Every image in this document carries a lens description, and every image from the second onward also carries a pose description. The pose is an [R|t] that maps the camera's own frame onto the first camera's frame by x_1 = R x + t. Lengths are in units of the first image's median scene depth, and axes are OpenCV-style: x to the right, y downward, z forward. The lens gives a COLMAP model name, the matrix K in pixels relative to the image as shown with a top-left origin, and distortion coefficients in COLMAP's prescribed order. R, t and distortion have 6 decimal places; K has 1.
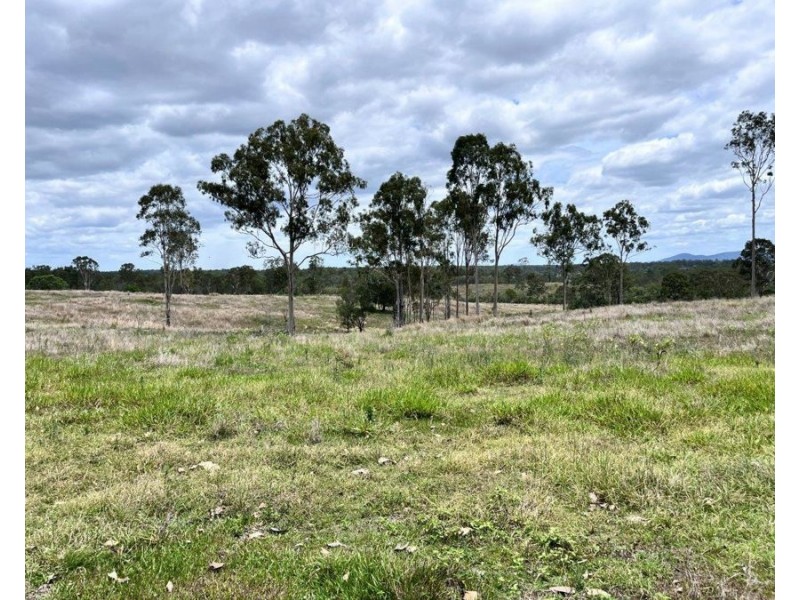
lens RADIAL K [[637.0, 0, 400.0], [0, 637.0, 300.0], [0, 0, 1]] dist [-0.000964, -0.001120]
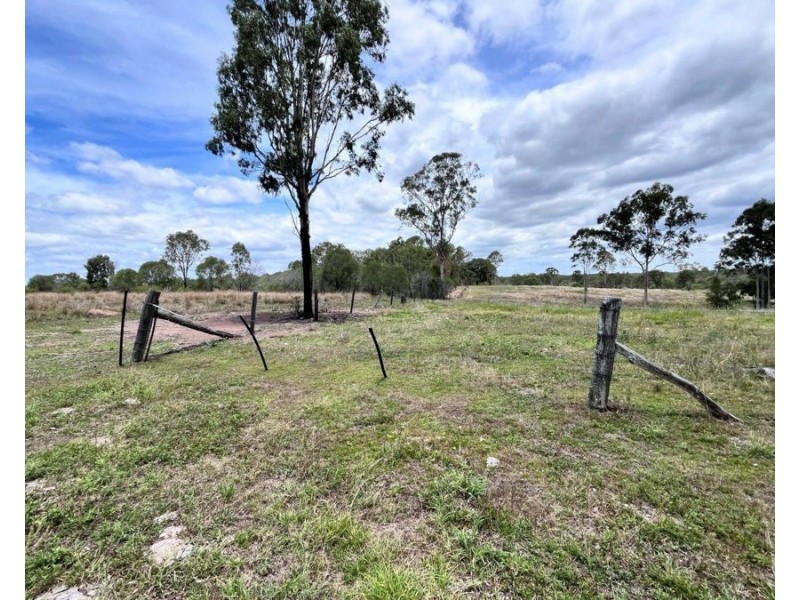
lens RADIAL K [[637.0, 0, 400.0], [0, 637.0, 300.0], [0, 0, 1]] dist [-0.000964, -0.001120]
pose [[0.703054, 0.013388, -0.711011, 0.567242], [-0.012508, 0.999901, 0.006459, 0.021399], [0.711027, 0.004352, 0.703152, -0.675436]]
